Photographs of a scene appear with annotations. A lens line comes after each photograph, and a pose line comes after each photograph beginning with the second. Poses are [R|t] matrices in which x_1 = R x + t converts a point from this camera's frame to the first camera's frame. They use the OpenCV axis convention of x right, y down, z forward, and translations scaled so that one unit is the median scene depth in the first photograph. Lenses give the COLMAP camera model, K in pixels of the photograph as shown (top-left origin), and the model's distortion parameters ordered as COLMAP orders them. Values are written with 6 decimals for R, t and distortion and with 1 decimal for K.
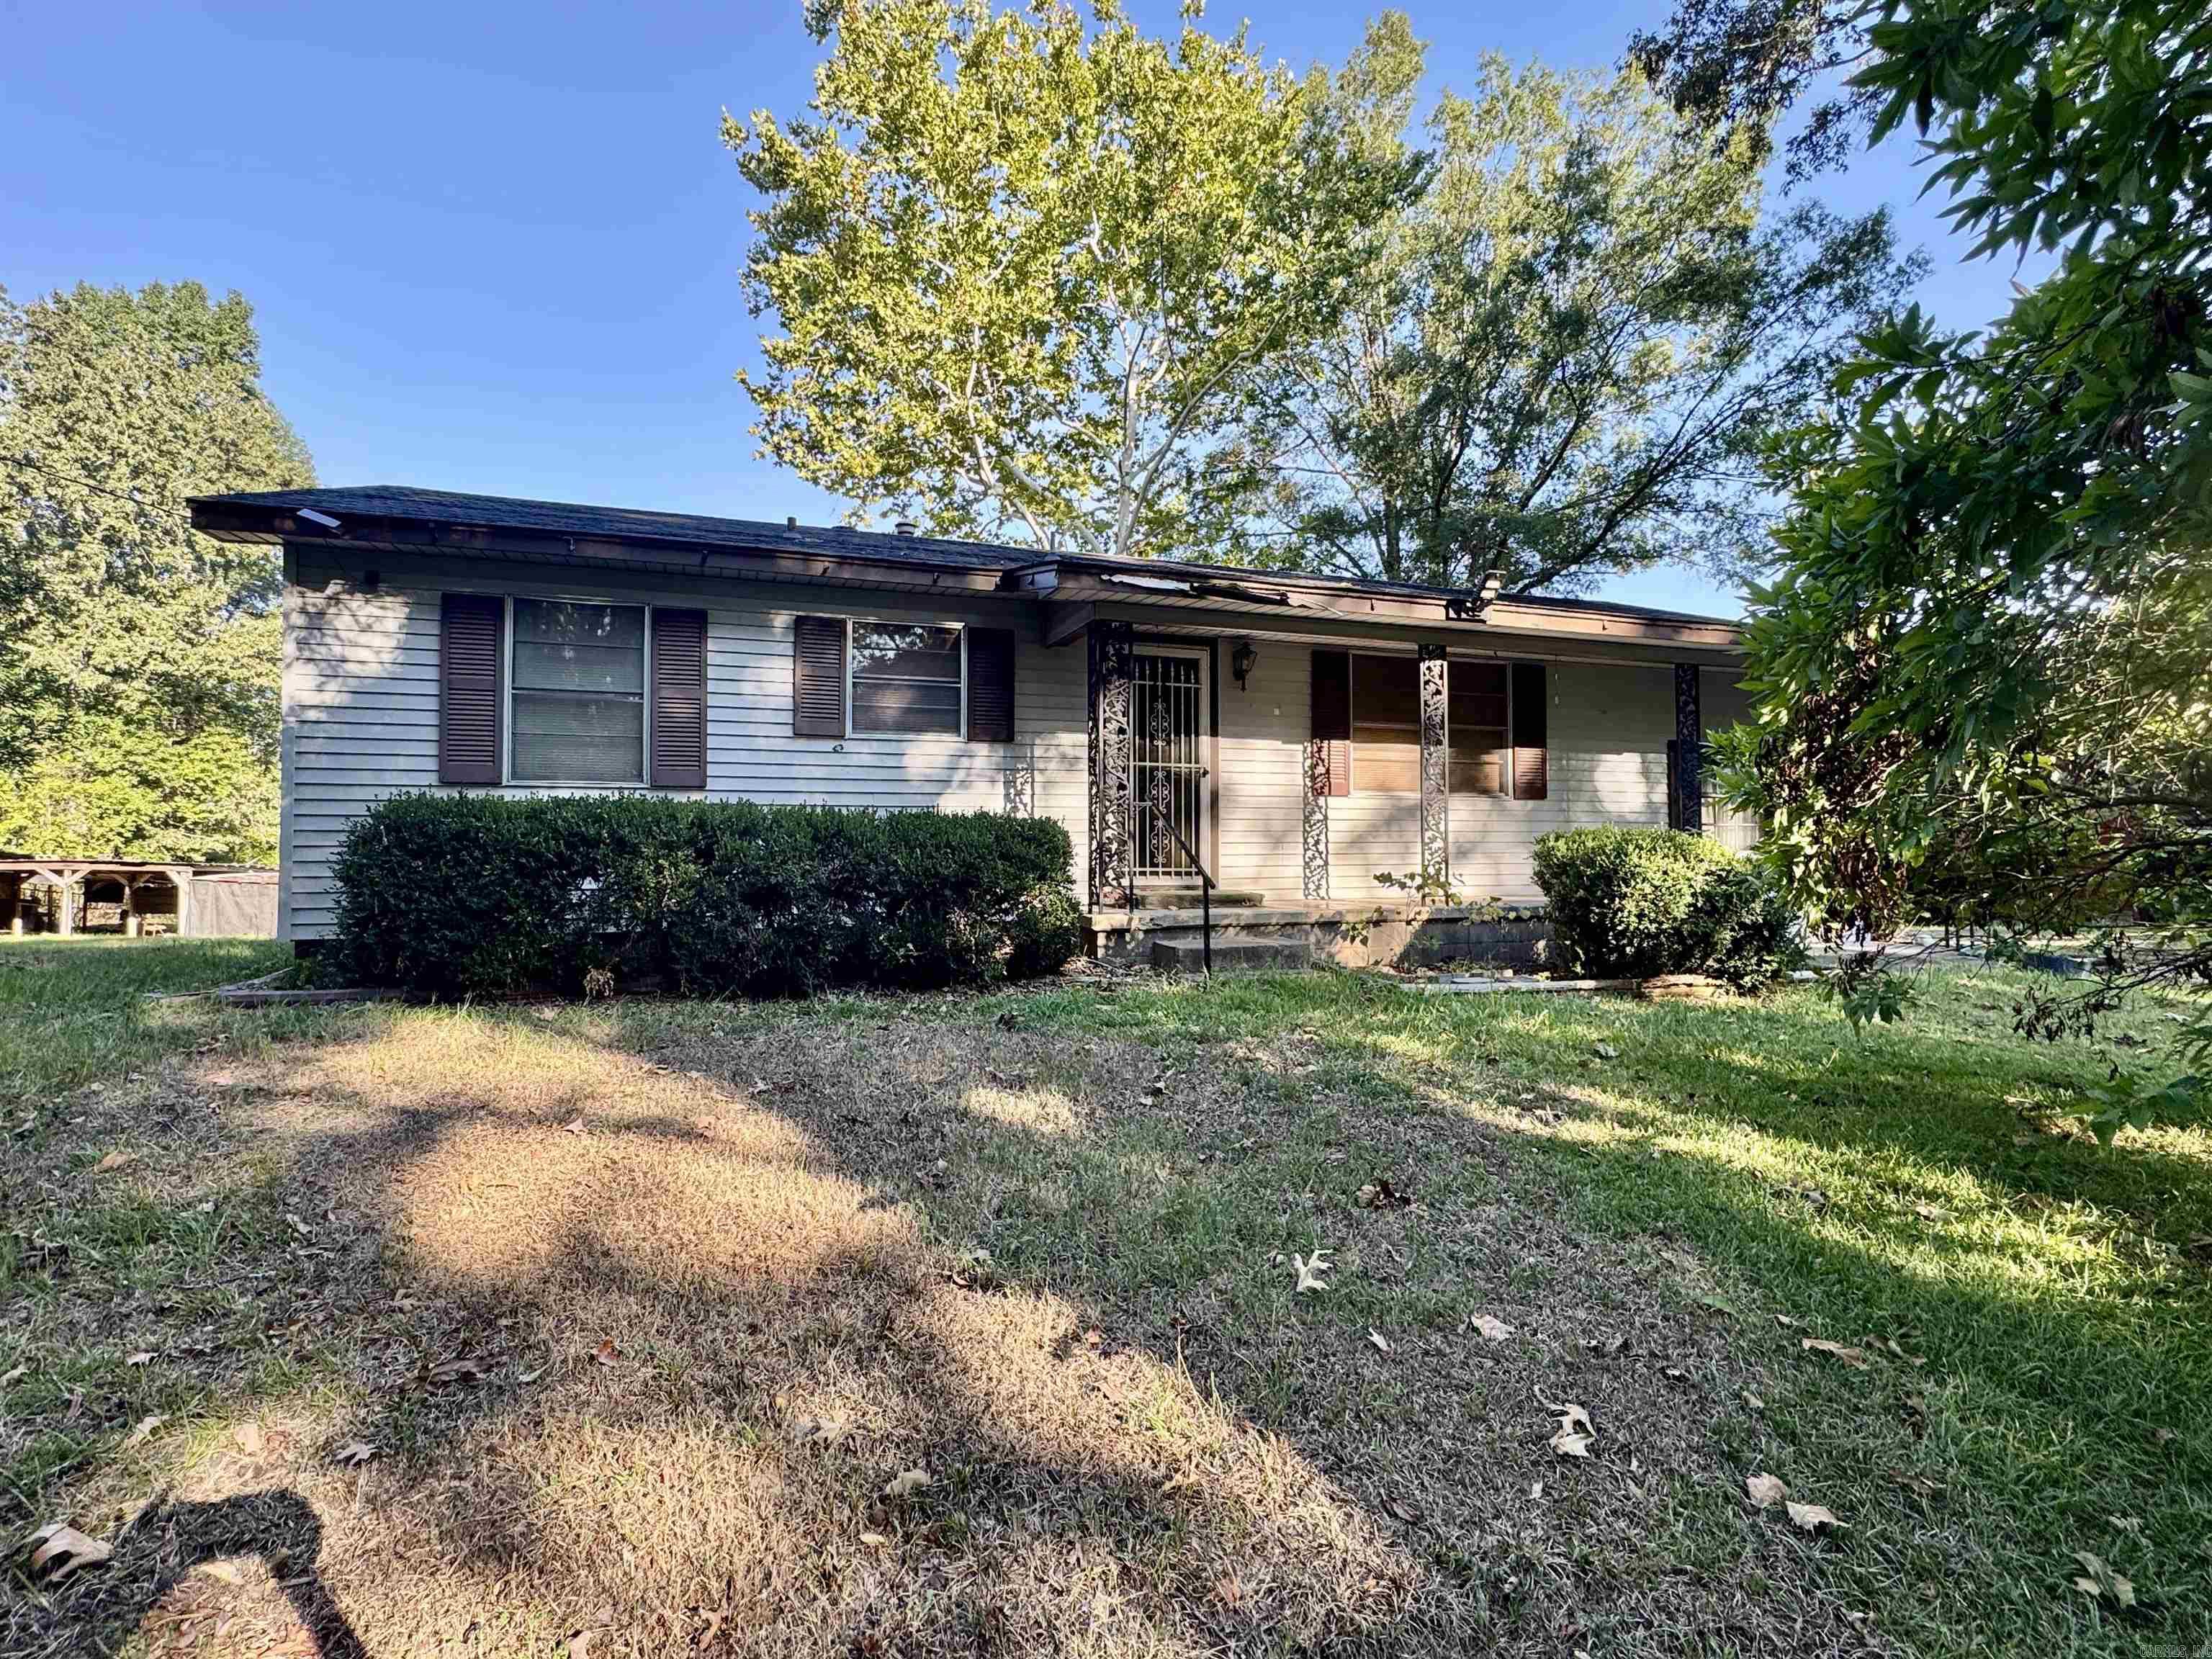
lens RADIAL K [[1083.6, 0, 1105.3], [0, 1083.6, 831.1], [0, 0, 1]] dist [0.005374, 0.000410]
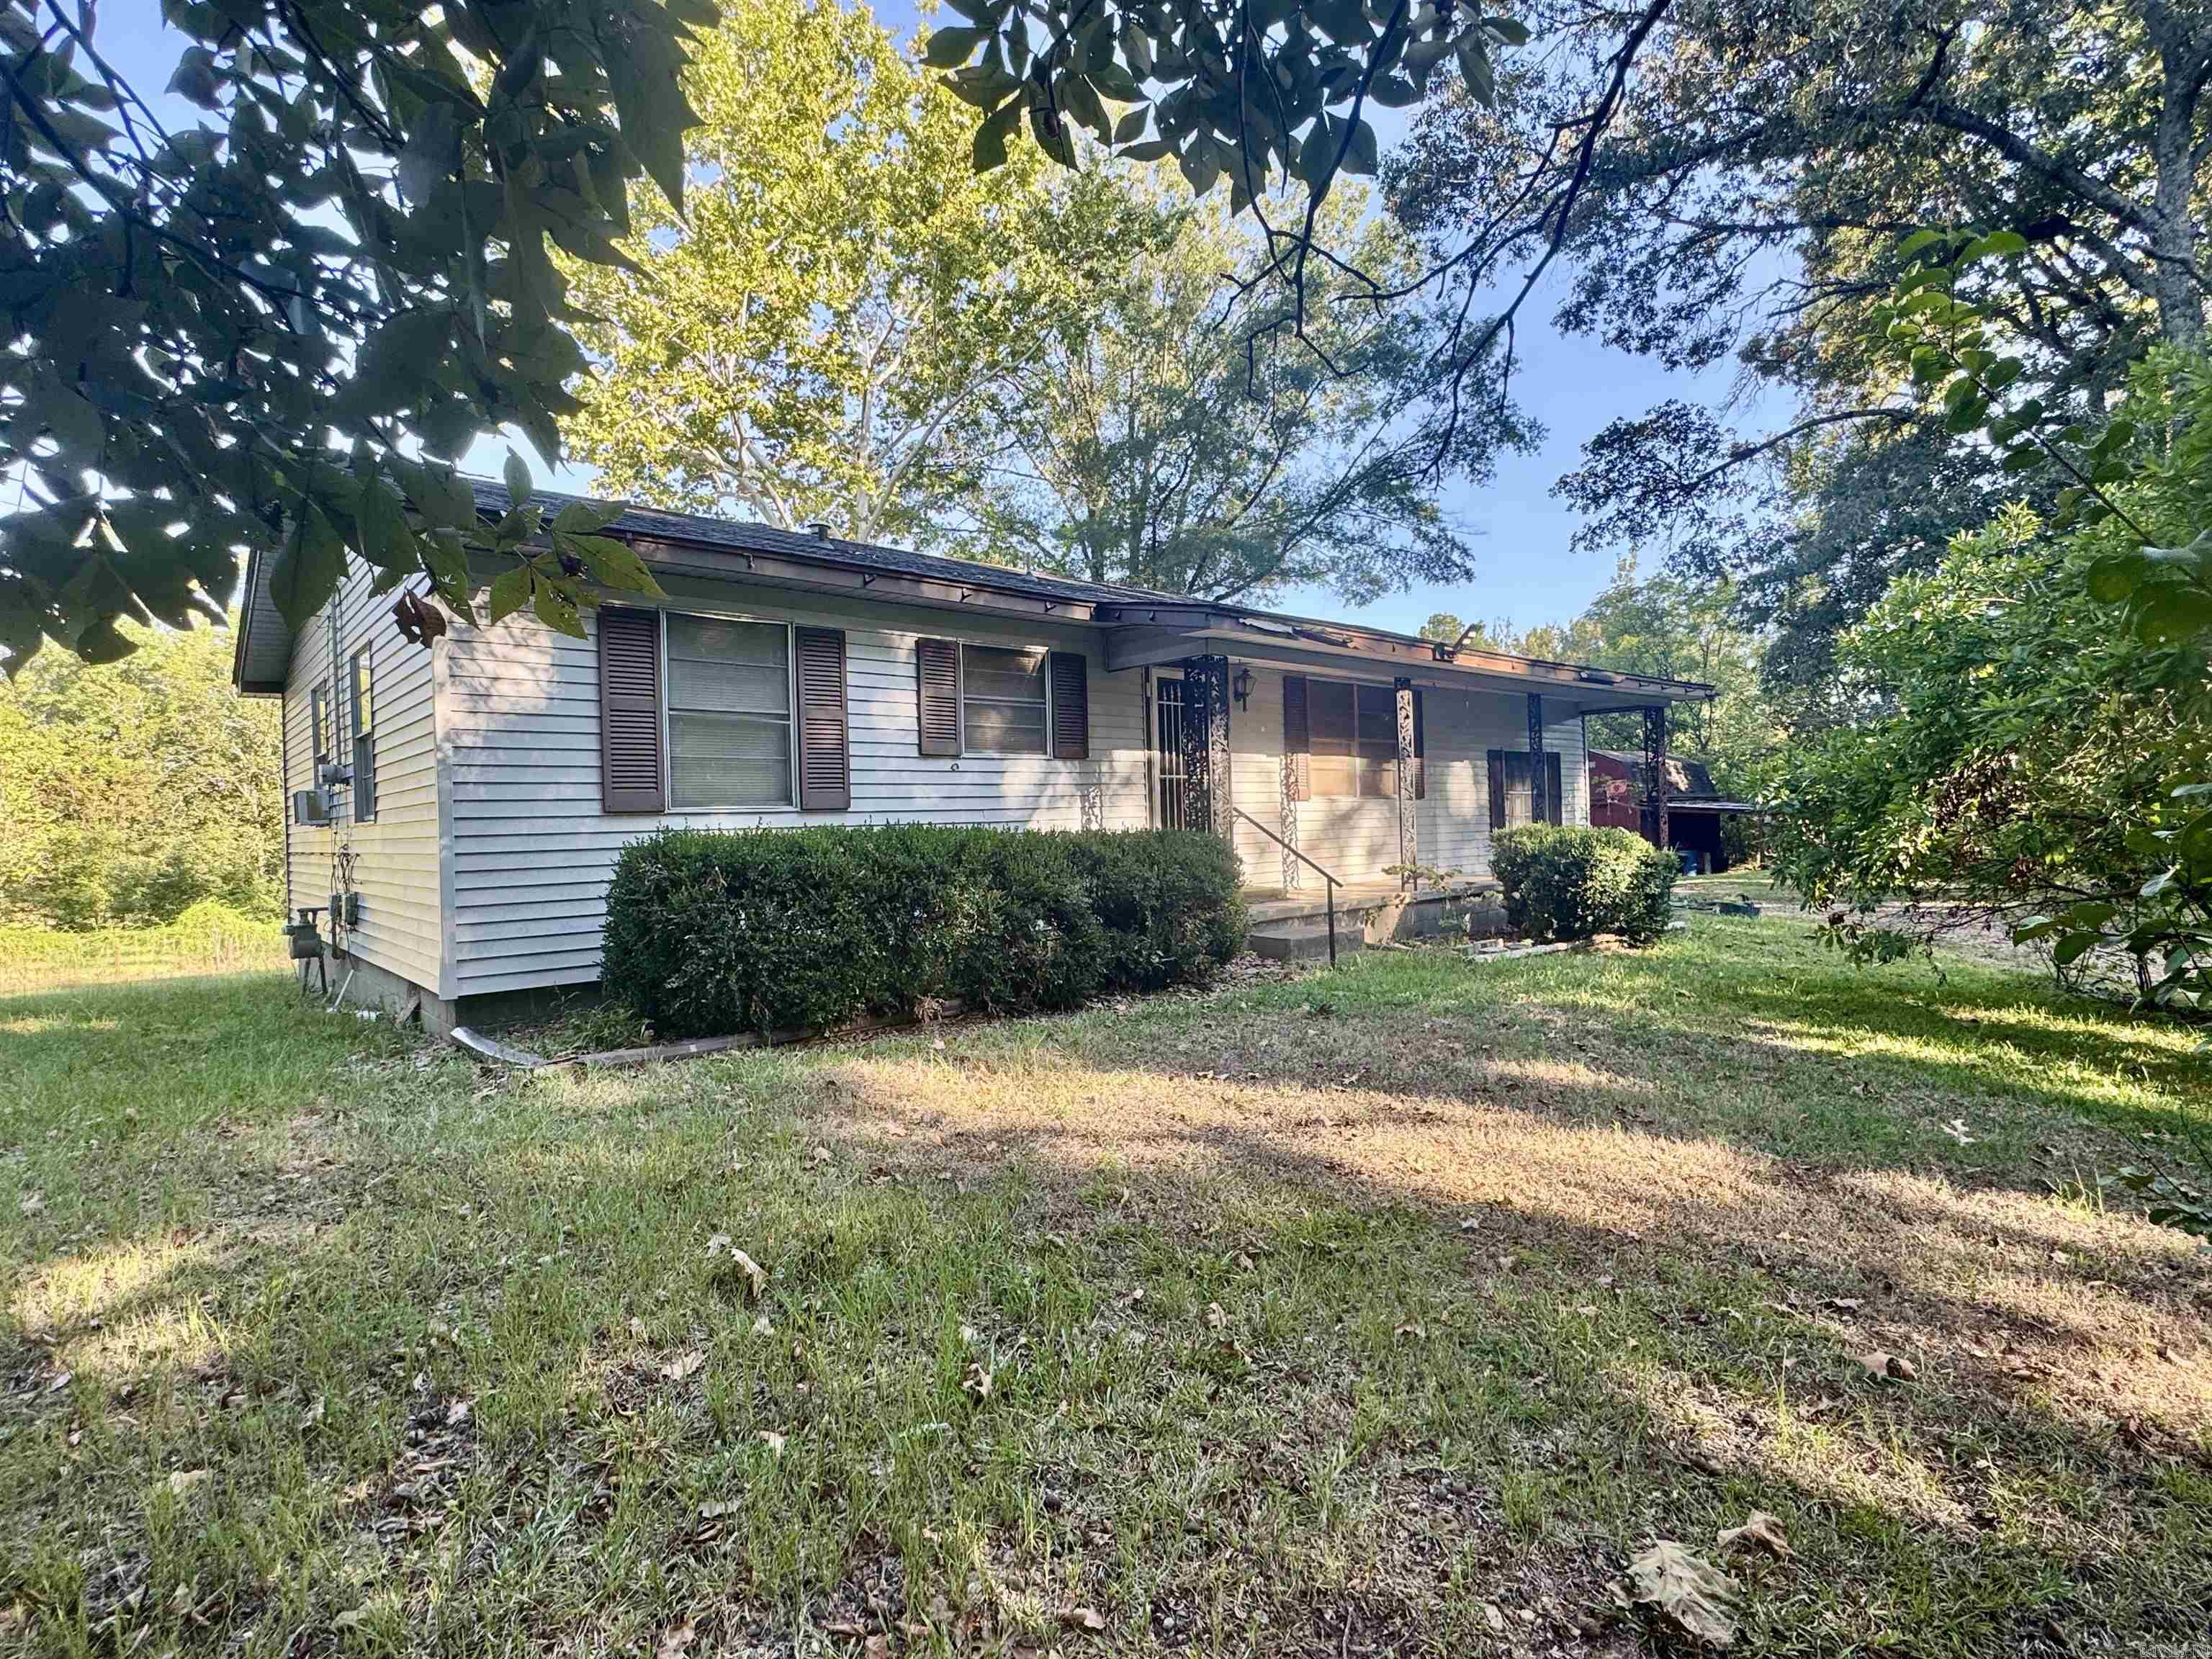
lens RADIAL K [[1083.6, 0, 1113.4], [0, 1083.6, 828.8], [0, 0, 1]] dist [0.005374, 0.000410]
pose [[0.928324, -0.027661, 0.370741, -0.493298], [0.022668, 0.999584, 0.017820, -0.033347], [-0.371080, -0.008139, 0.928565, -0.013893]]
